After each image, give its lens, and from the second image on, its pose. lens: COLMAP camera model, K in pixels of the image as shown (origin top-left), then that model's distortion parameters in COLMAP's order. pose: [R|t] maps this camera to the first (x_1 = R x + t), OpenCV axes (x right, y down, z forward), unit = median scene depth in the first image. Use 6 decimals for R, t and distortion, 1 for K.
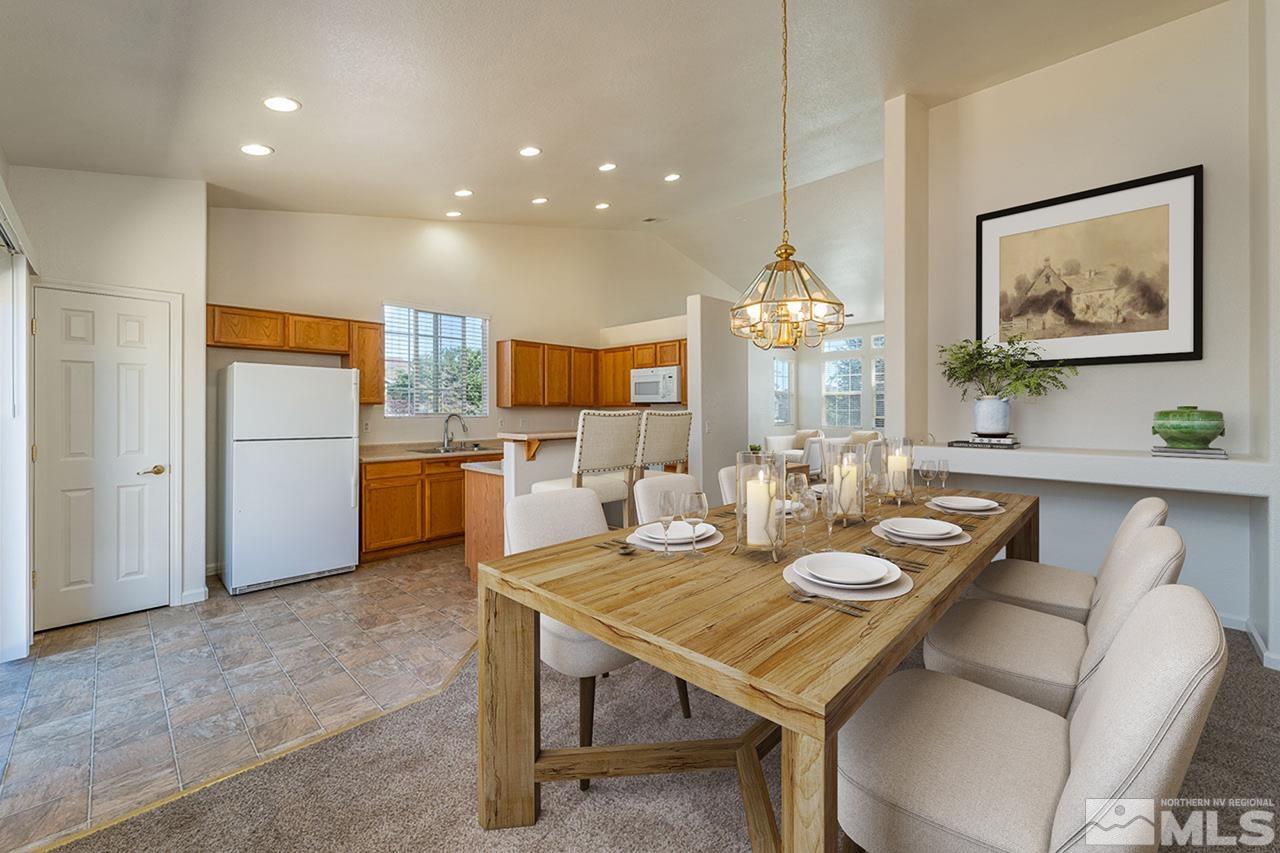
lens RADIAL K [[516.2, 0, 679.3], [0, 516.2, 408.9], [0, 0, 1]] dist [-0.001783, 0.000303]
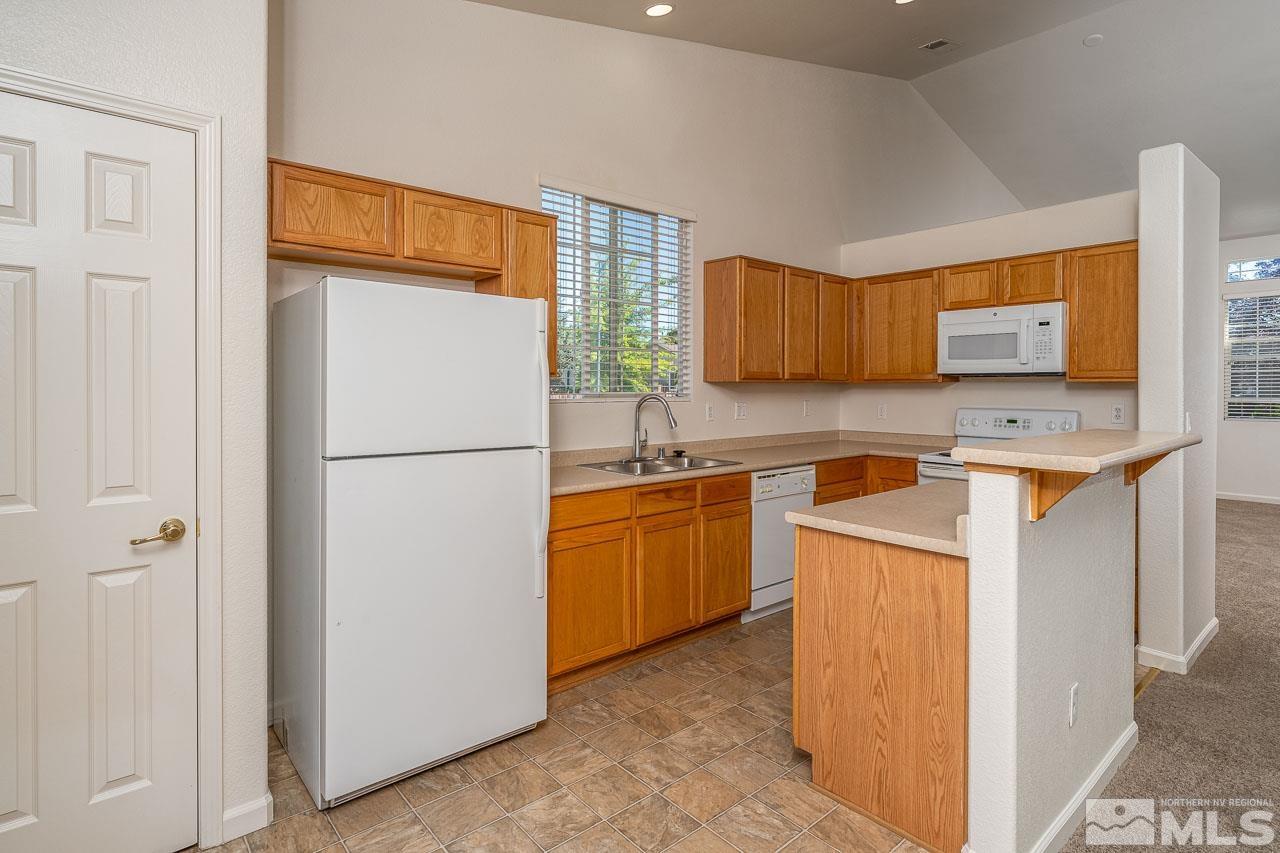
lens RADIAL K [[661.9, 0, 644.2], [0, 661.9, 388.9], [0, 0, 1]] dist [-0.002139, -0.000766]
pose [[0.992855, 0.002739, -0.119297, -0.370216], [-0.002043, 0.999980, 0.005949, -0.000391], [0.119311, -0.005663, 0.992841, 0.334501]]
